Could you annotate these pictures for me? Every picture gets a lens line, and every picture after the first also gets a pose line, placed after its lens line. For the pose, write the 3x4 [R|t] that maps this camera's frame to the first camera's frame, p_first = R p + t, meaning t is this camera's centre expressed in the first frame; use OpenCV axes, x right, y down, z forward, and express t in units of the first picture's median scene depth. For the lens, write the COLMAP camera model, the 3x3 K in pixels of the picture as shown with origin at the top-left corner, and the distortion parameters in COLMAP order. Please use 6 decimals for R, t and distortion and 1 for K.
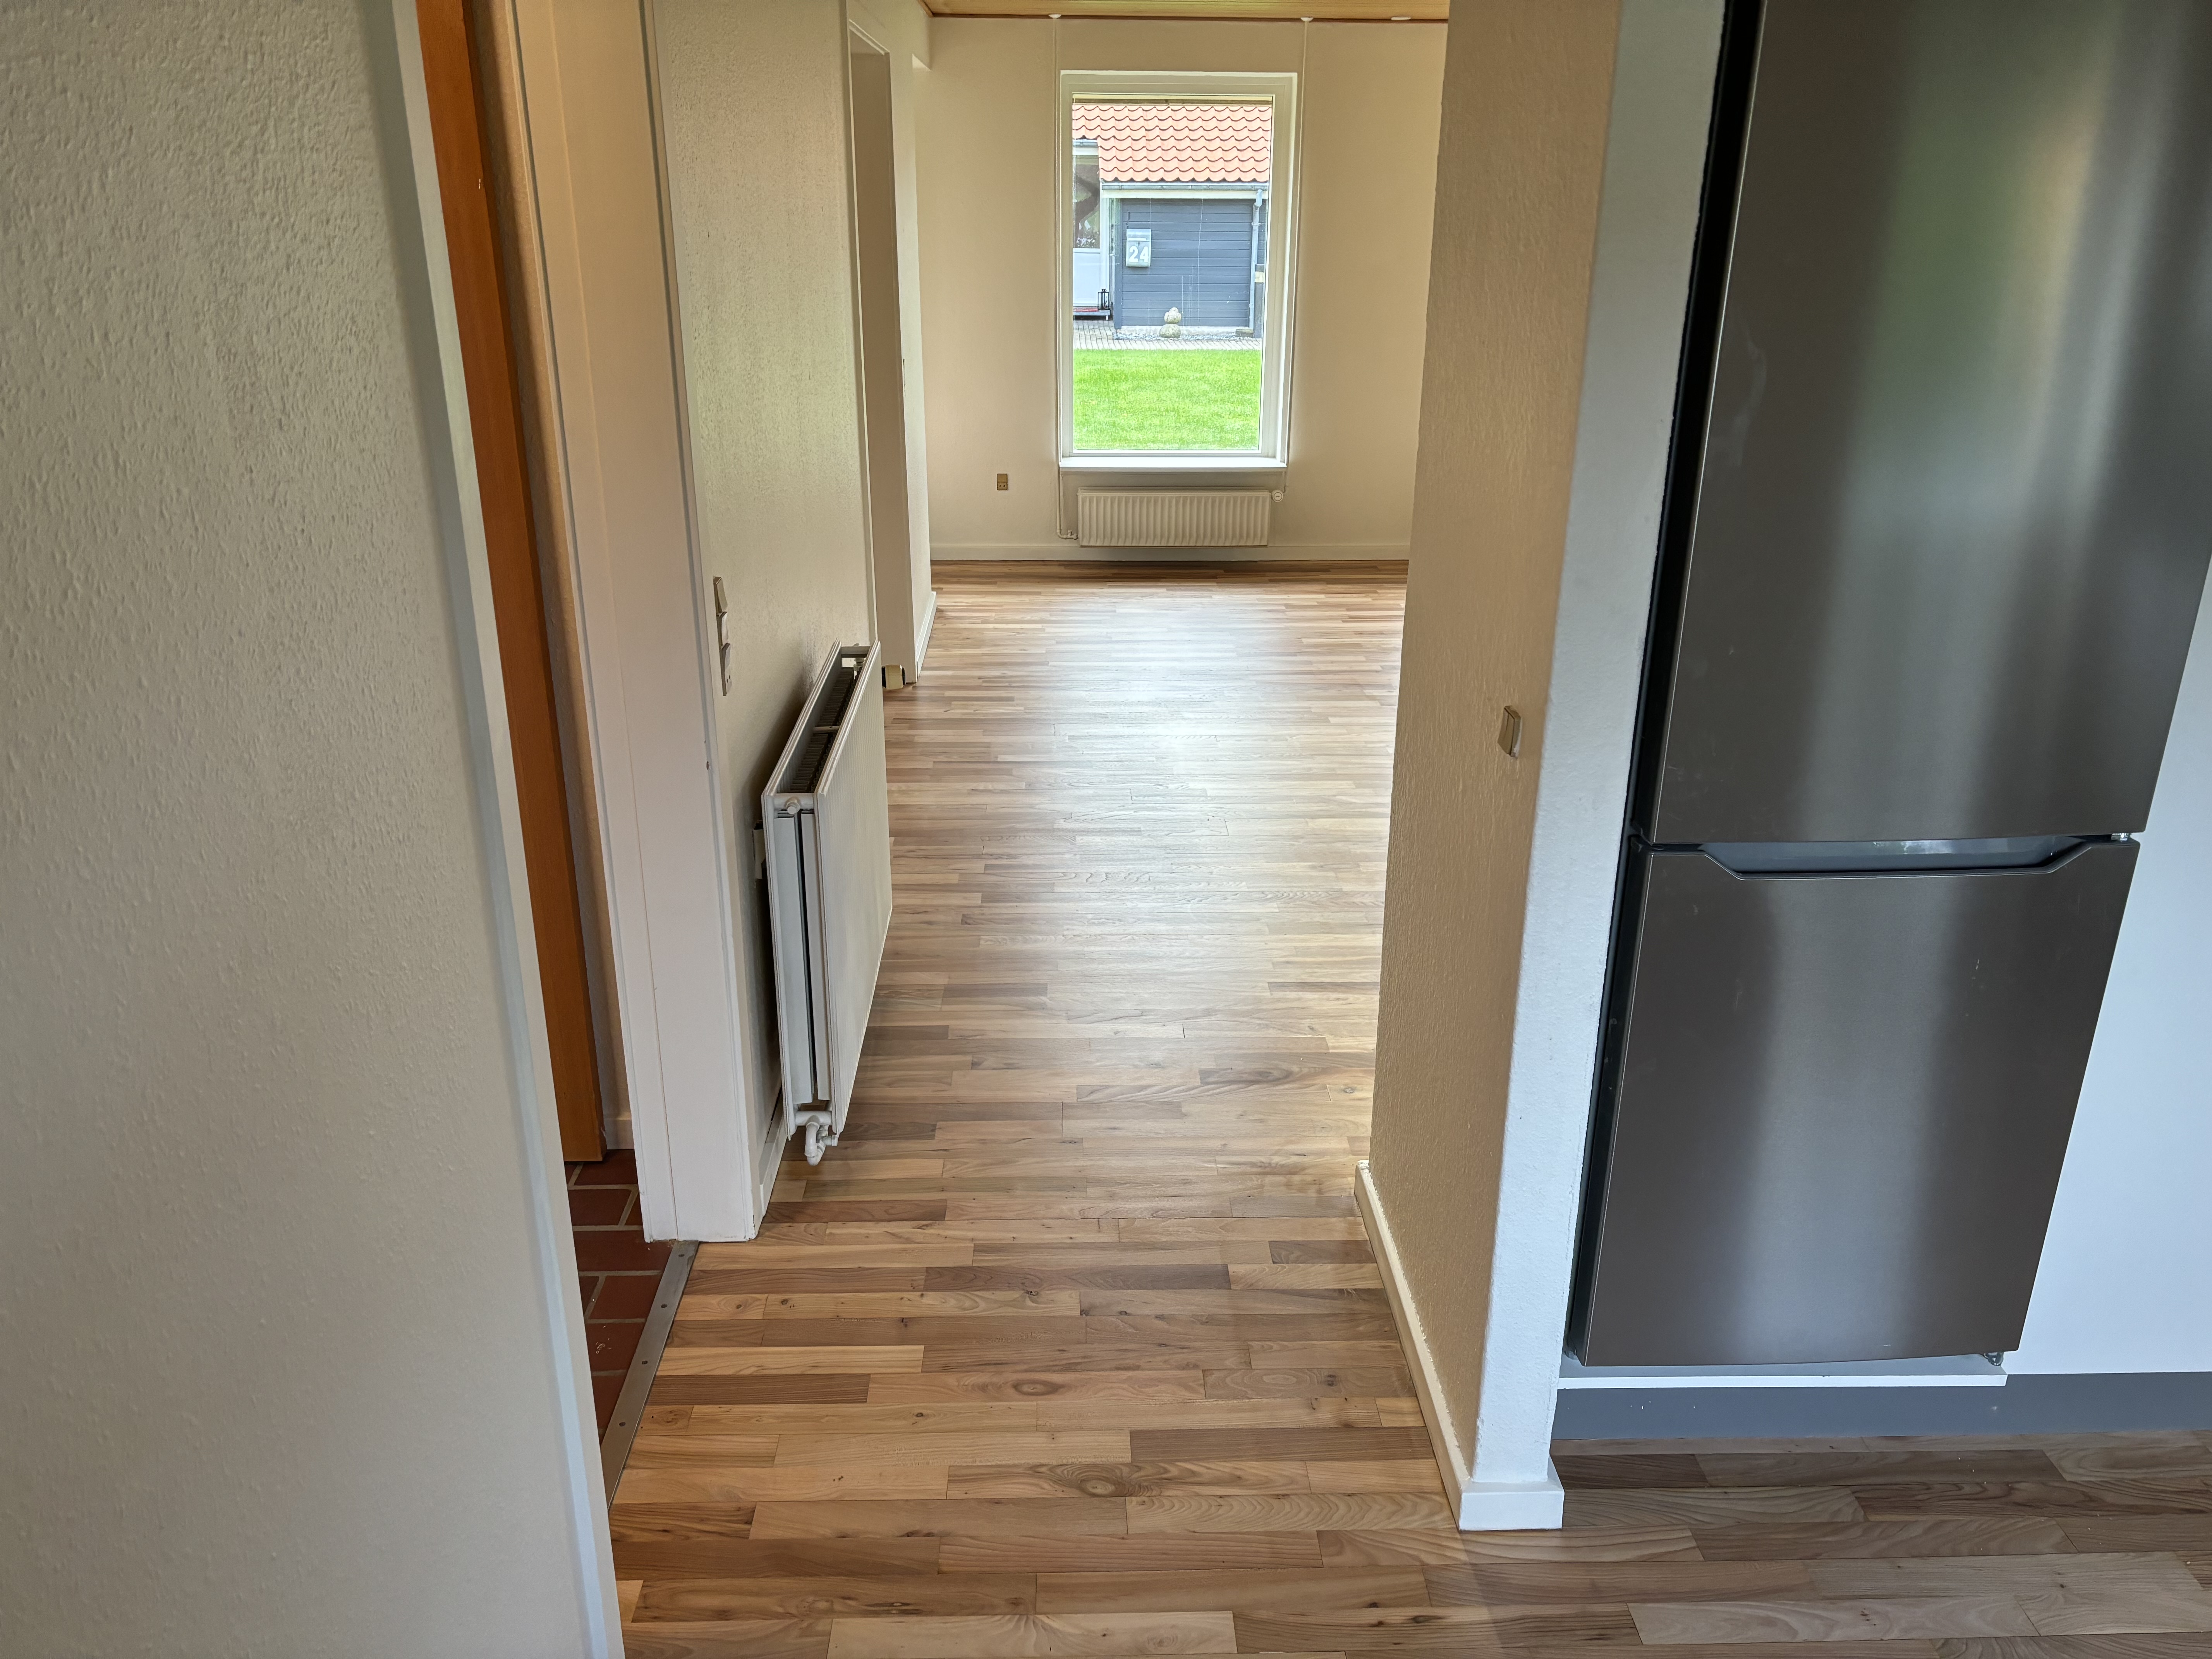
lens RADIAL K [[1667.8, 0, 1104.2], [0, 1667.8, 827.3], [0, 0, 1]] dist [0.021275, -0.019412]
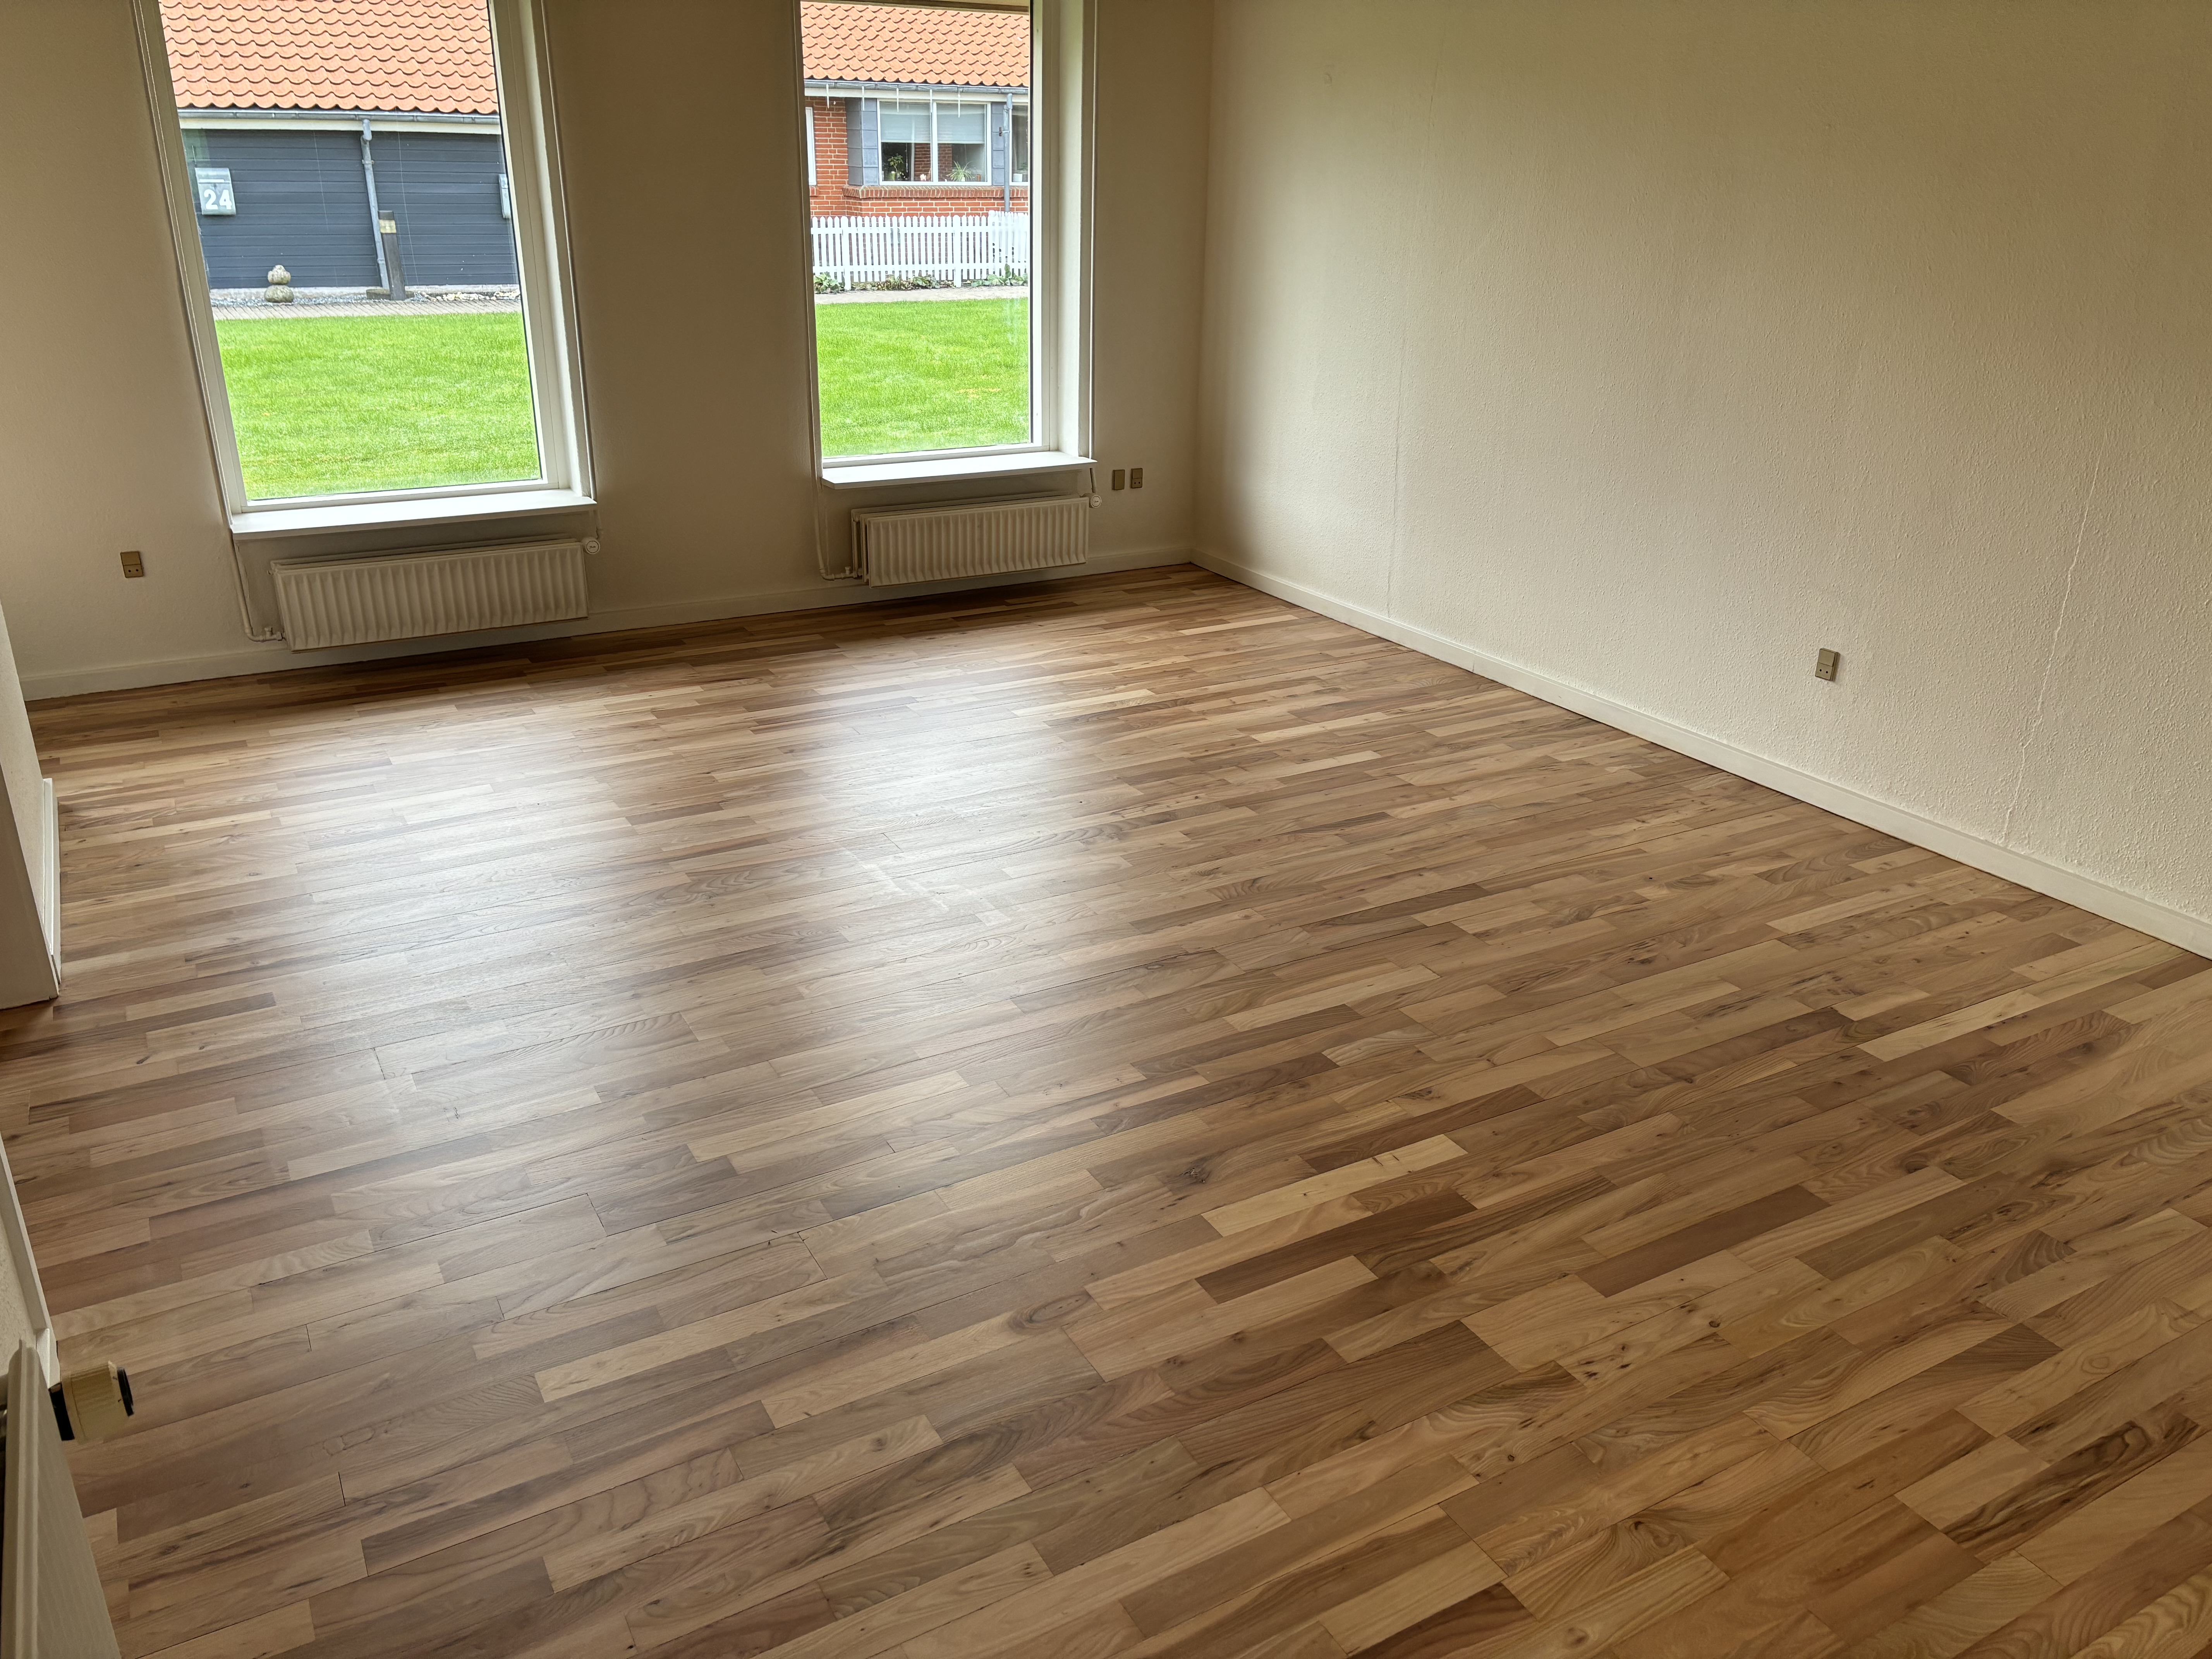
lens RADIAL K [[1667.8, 0, 1092.2], [0, 1667.8, 827.0], [0, 0, 1]] dist [0.021275, -0.019412]
pose [[0.883136, -0.171737, 0.436551, -0.034451], [0.159094, 0.985076, 0.065679, -0.093758], [-0.441315, 0.011449, 0.897279, 0.280472]]
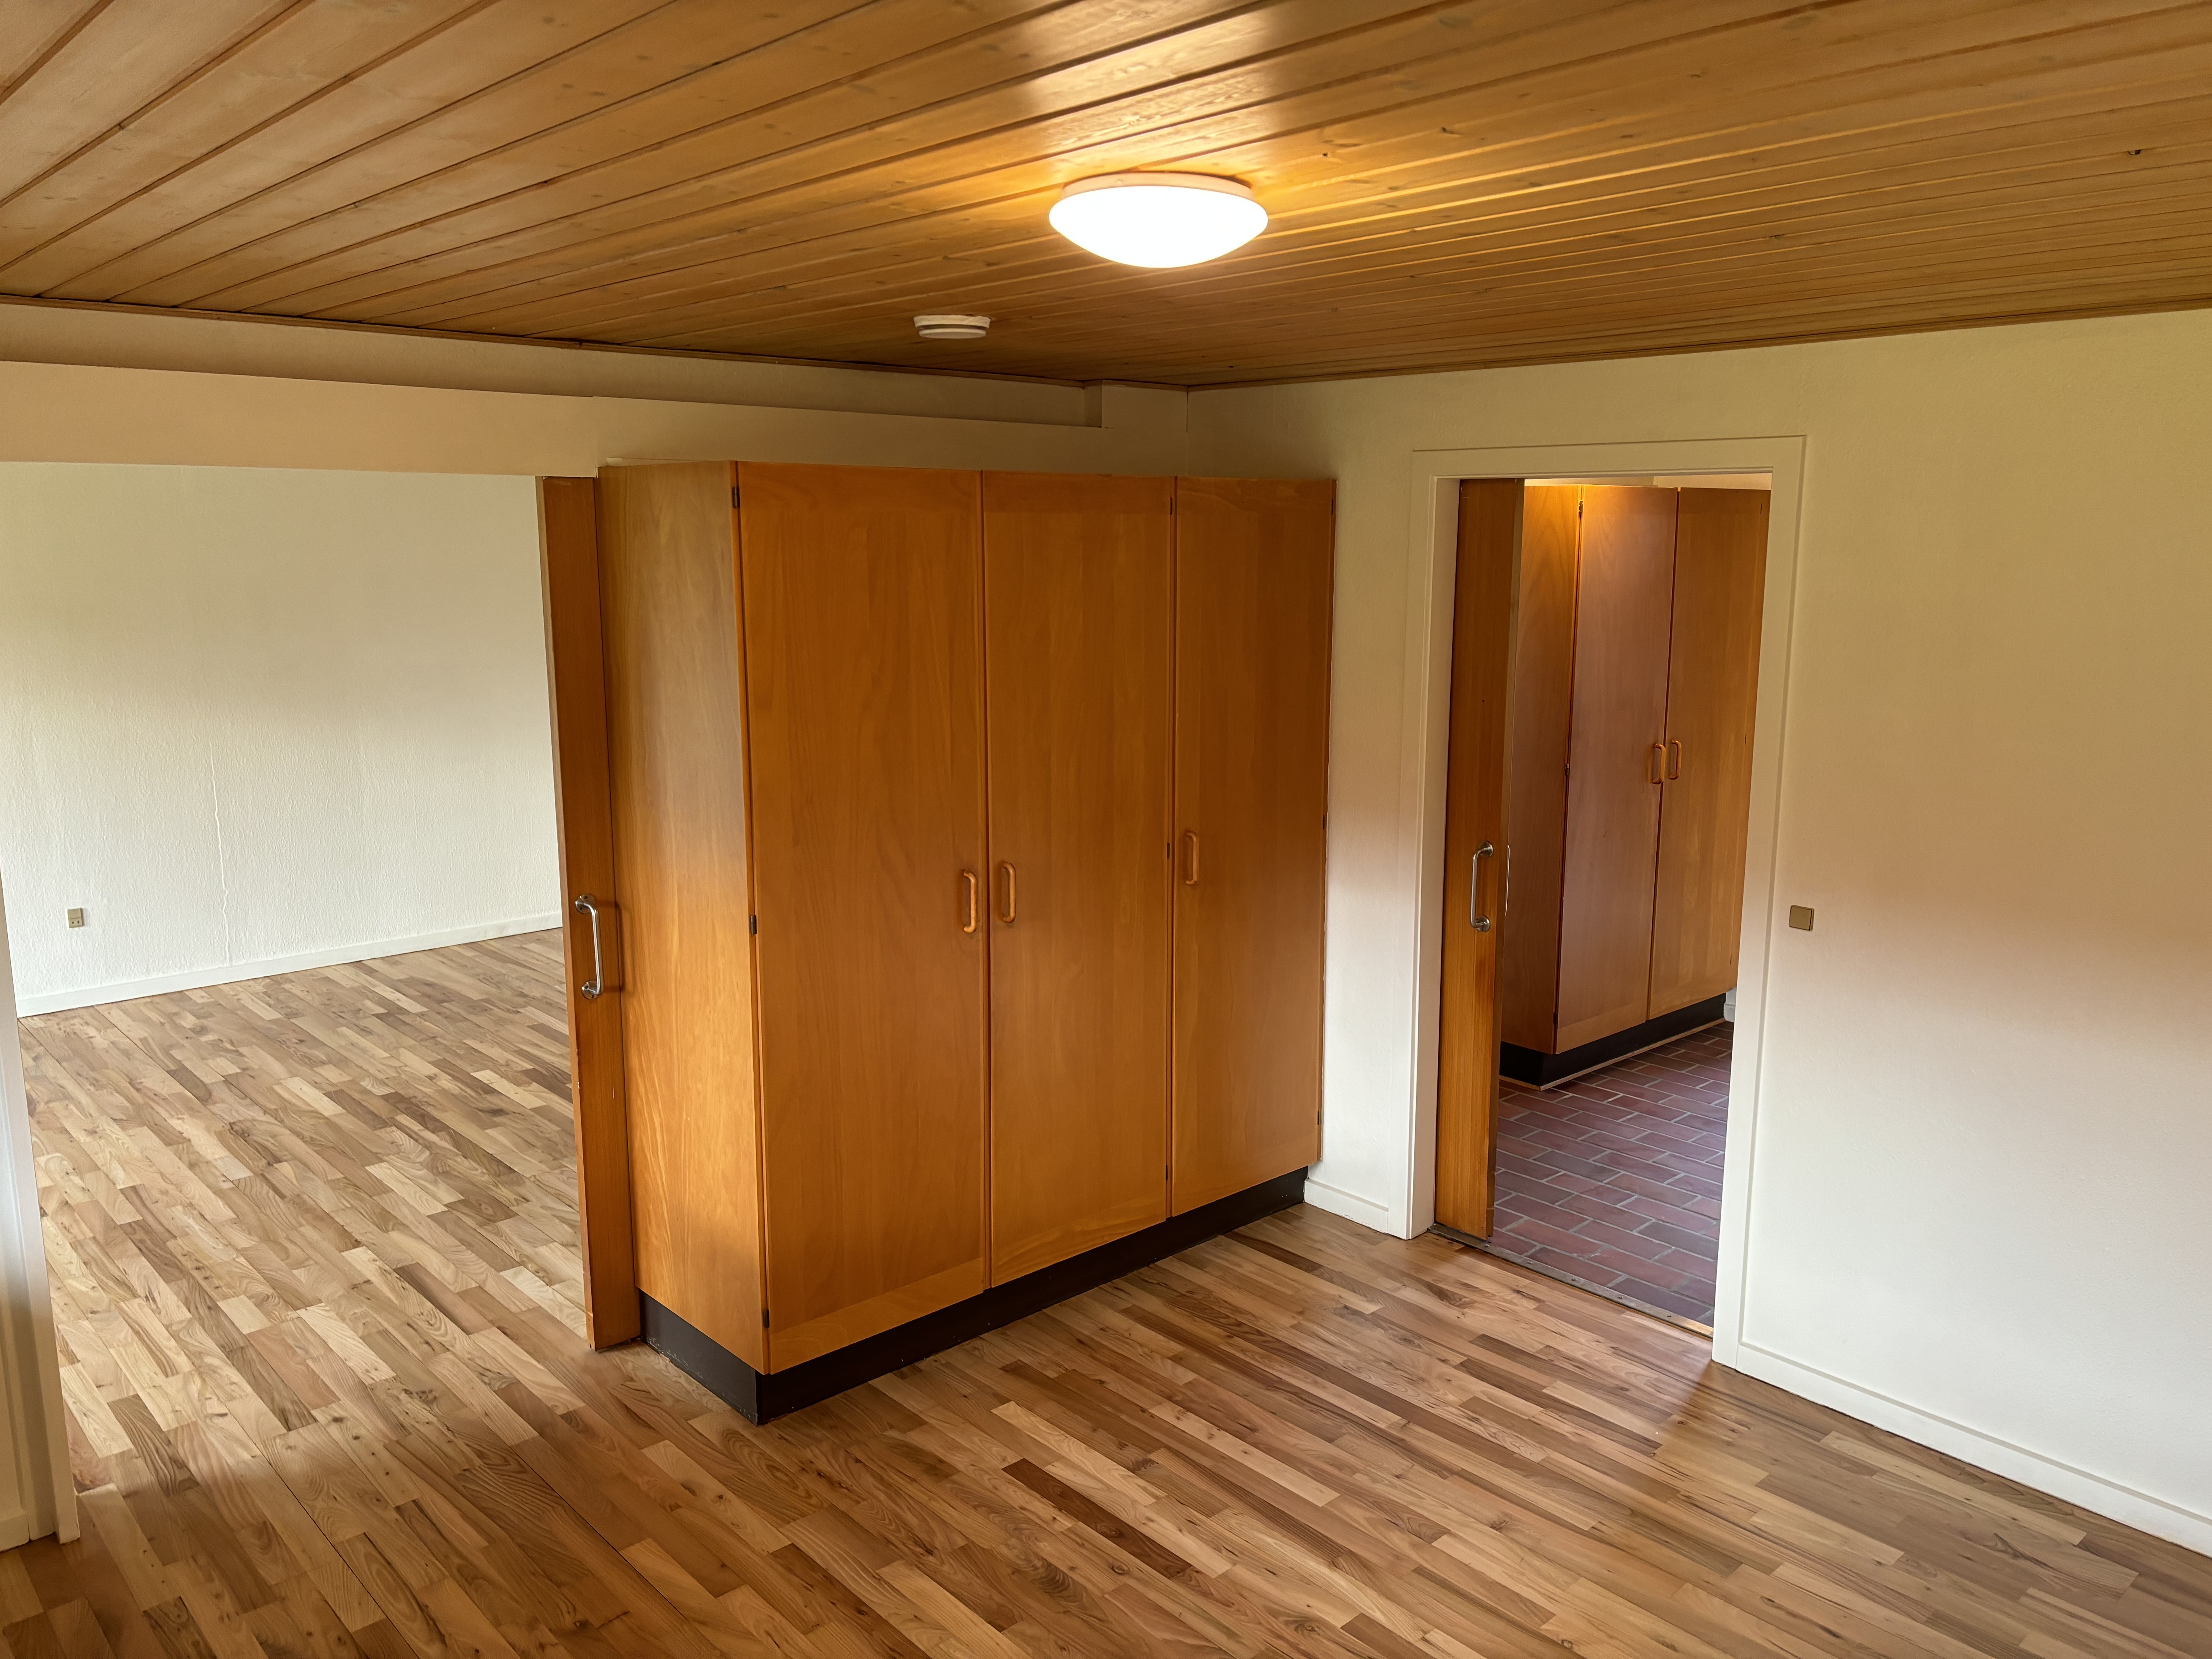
lens RADIAL K [[1667.8, 0, 1095.6], [0, 1667.8, 842.6], [0, 0, 1]] dist [0.021275, -0.019412]
pose [[-0.652921, -0.143744, 0.743661, -0.537077], [0.271521, 0.872153, 0.406971, -0.307546], [-0.707086, 0.467640, -0.530417, 0.720292]]
